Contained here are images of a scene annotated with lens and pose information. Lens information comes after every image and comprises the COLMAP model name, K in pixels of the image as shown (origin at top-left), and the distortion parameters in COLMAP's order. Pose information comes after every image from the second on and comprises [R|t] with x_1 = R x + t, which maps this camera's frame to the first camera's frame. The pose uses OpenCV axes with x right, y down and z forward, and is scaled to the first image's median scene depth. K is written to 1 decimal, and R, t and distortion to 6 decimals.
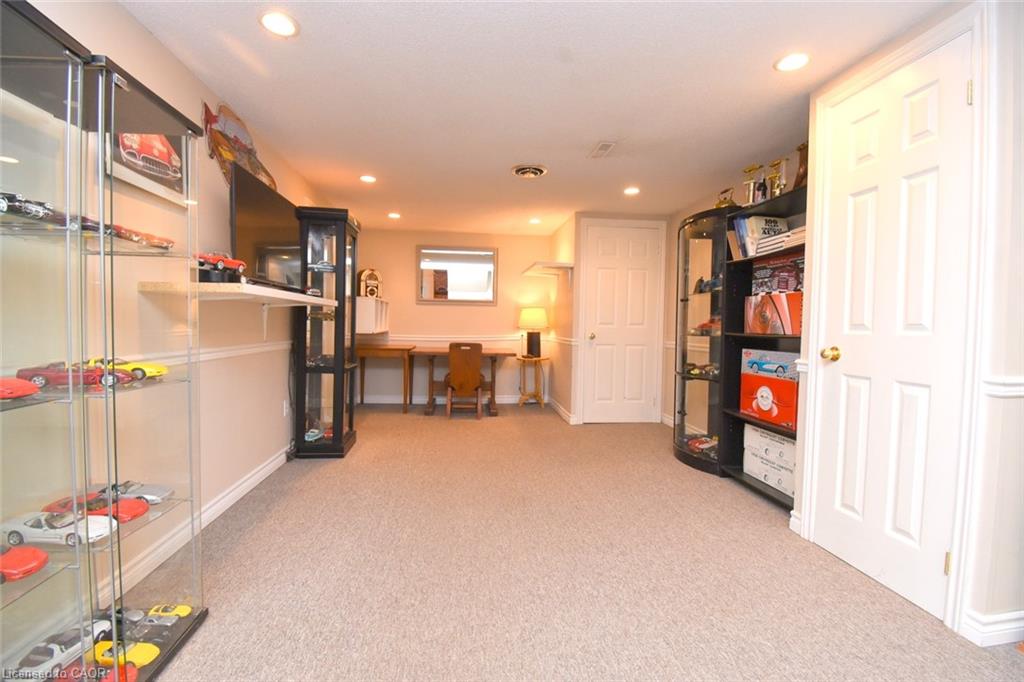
lens RADIAL K [[452.3, 0, 508.2], [0, 452.3, 339.0], [0, 0, 1]] dist [0.017479, -0.022876]
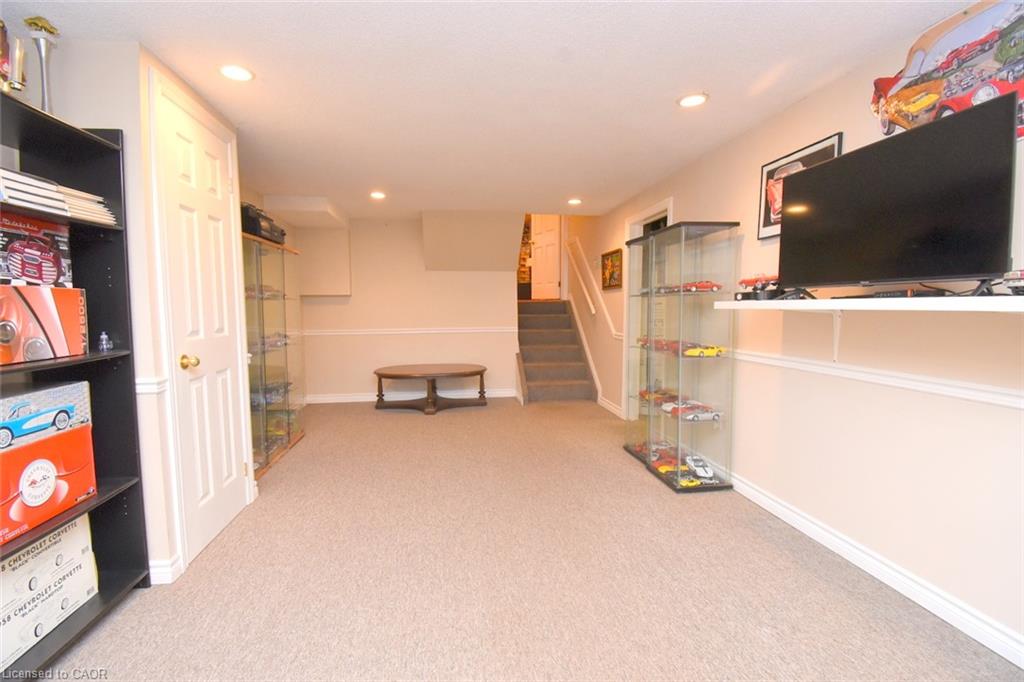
lens RADIAL K [[452.3, 0, 508.2], [0, 452.3, 339.0], [0, 0, 1]] dist [0.017479, -0.022876]
pose [[-0.999375, -0.009430, -0.034079, 0.038832], [-0.012827, 0.994815, 0.100891, -0.097981], [0.032951, 0.101265, -0.994314, 1.560726]]
